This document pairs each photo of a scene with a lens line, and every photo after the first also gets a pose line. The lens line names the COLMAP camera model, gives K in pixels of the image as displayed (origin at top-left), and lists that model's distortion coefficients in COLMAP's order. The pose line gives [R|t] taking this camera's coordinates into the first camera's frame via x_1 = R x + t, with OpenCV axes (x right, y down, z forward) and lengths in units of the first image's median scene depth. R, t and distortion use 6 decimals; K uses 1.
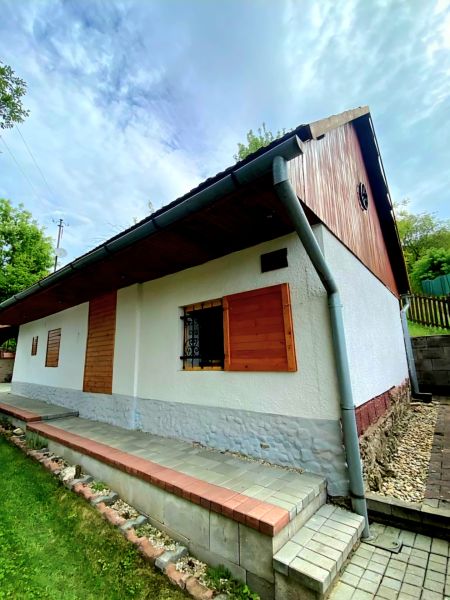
lens RADIAL K [[287.2, 0, 225.0], [0, 287.2, 300.0], [0, 0, 1]] dist [0.001368, 0.000012]
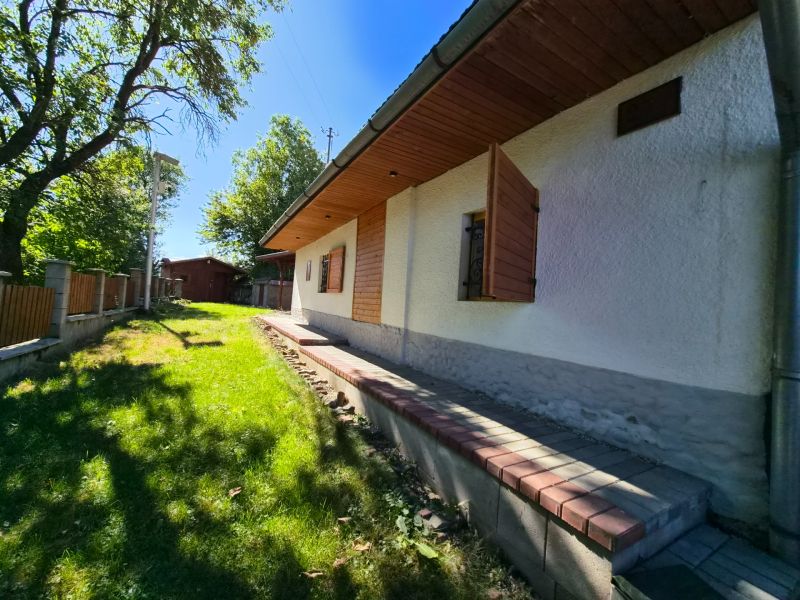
lens RADIAL K [[325.3, 0, 400.0], [0, 325.3, 300.0], [0, 0, 1]] dist [0.006669, 0.000144]
pose [[0.944331, 0.075277, -0.320270, -0.037591], [-0.012598, 0.981032, 0.193438, 0.083301], [0.328756, -0.178634, 0.927367, 0.155444]]
